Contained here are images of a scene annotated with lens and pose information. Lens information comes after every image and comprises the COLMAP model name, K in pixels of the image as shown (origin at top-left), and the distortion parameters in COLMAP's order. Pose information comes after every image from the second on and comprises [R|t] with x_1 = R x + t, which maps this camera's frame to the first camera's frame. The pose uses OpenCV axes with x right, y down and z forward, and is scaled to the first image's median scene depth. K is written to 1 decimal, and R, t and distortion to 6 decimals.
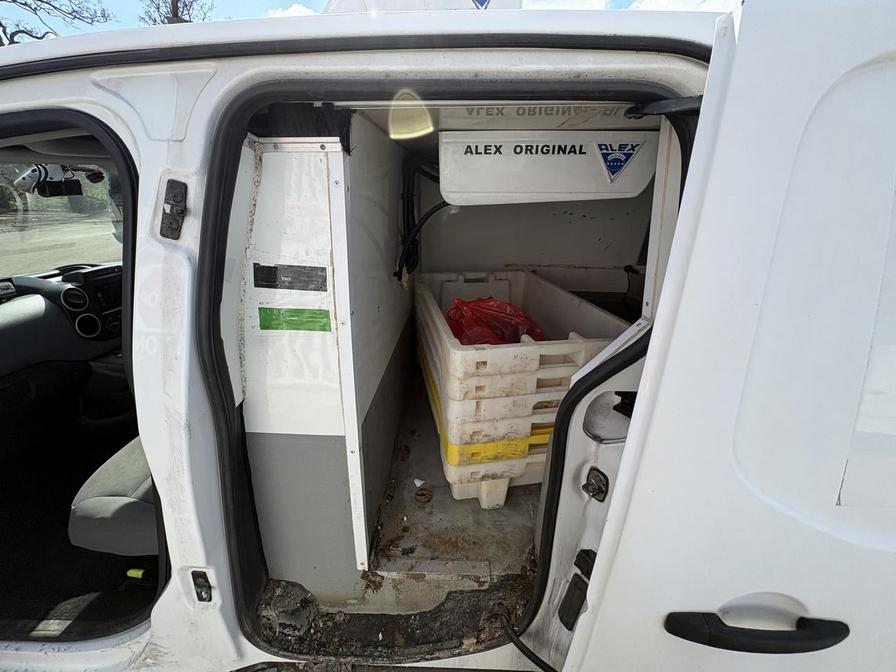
lens RADIAL K [[355.9, 0, 449.6], [0, 355.9, 335.4], [0, 0, 1]] dist [0.003681, -0.000859]
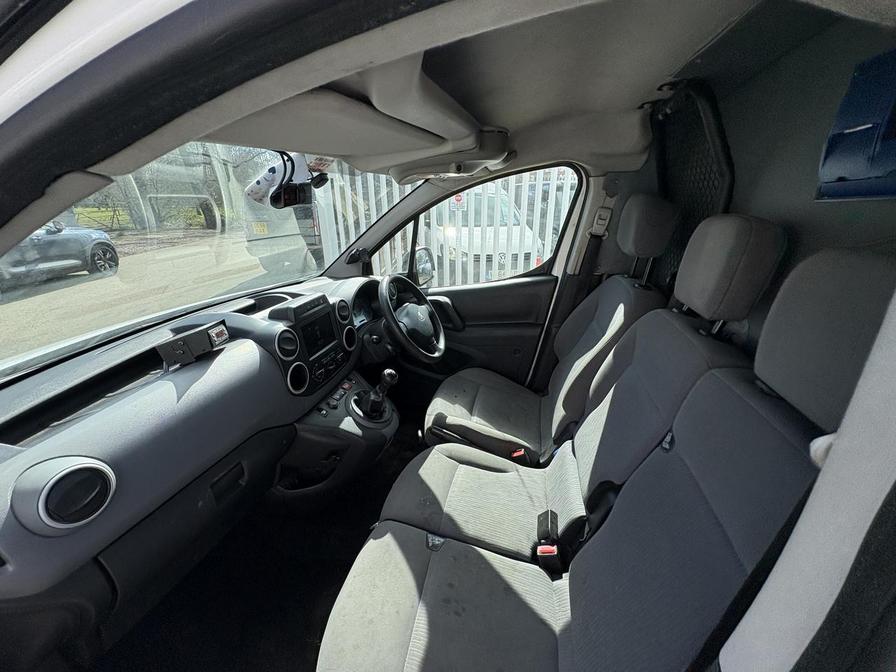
lens RADIAL K [[355.9, 0, 446.4], [0, 355.9, 334.7], [0, 0, 1]] dist [0.003681, -0.000859]
pose [[0.978637, 0.021406, -0.204480, -0.653229], [-0.024052, 0.999656, -0.010464, -0.139543], [0.204186, 0.015159, 0.978815, 0.385184]]
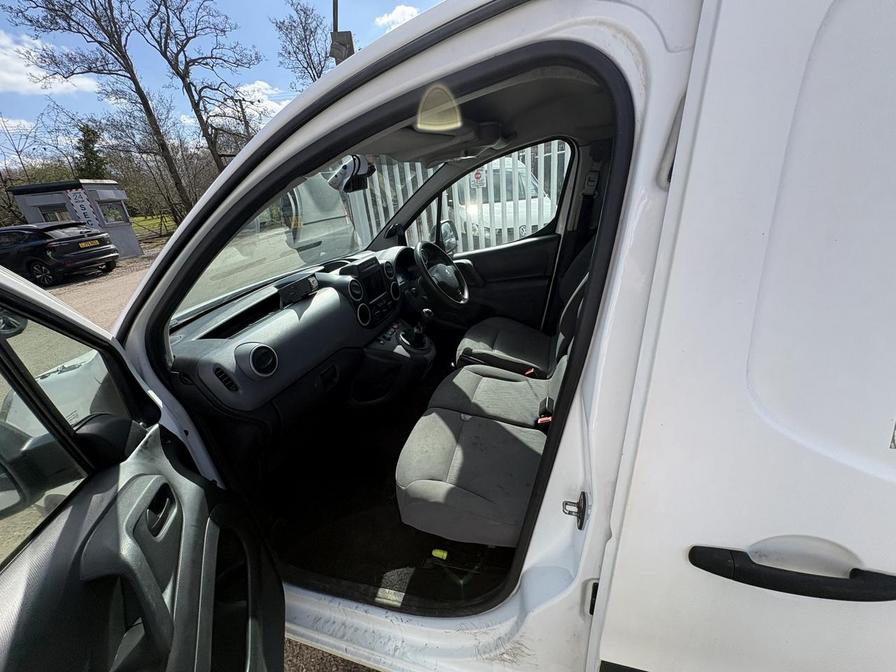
lens RADIAL K [[355.9, 0, 446.4], [0, 355.9, 335.8], [0, 0, 1]] dist [0.003681, -0.000859]
pose [[0.957472, -0.021292, -0.287740, -0.555064], [0.033792, 0.998685, 0.038546, 0.003812], [0.286541, -0.046630, 0.956933, 0.058246]]
